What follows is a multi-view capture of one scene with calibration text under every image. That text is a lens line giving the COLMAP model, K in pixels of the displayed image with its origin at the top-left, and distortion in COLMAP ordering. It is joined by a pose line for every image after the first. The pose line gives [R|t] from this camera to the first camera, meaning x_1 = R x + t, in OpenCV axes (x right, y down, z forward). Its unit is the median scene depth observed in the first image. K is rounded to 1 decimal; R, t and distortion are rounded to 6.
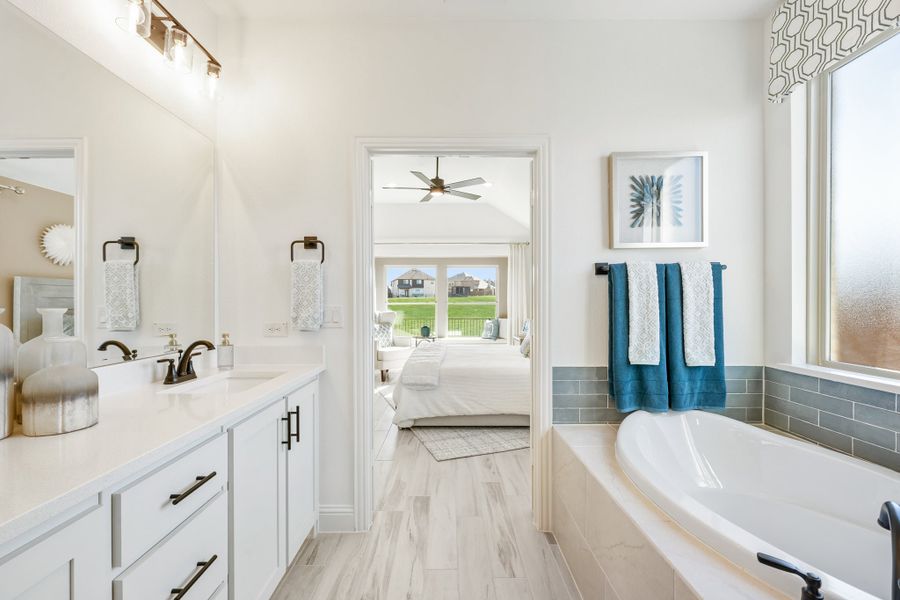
lens RADIAL K [[379.5, 0, 452.5], [0, 379.5, 301.3], [0, 0, 1]] dist [-0.000362, 0.000013]
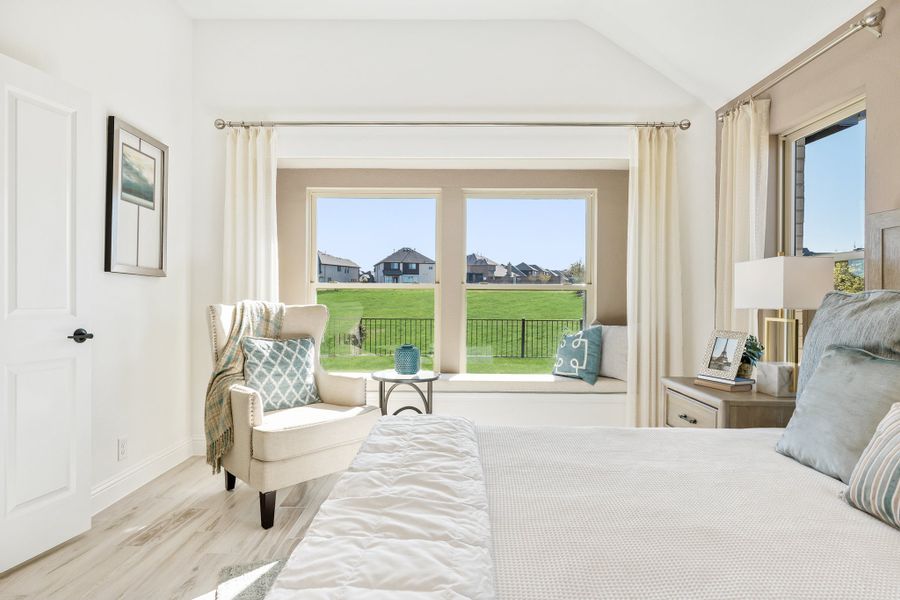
lens RADIAL K [[379.5, 0, 449.7], [0, 379.5, 300.4], [0, 0, 1]] dist [-0.000362, 0.000013]
pose [[0.999938, 0.009980, -0.004911, -0.029196], [-0.009944, 0.999924, 0.007285, 0.018809], [0.004983, -0.007235, 0.999961, 0.617118]]
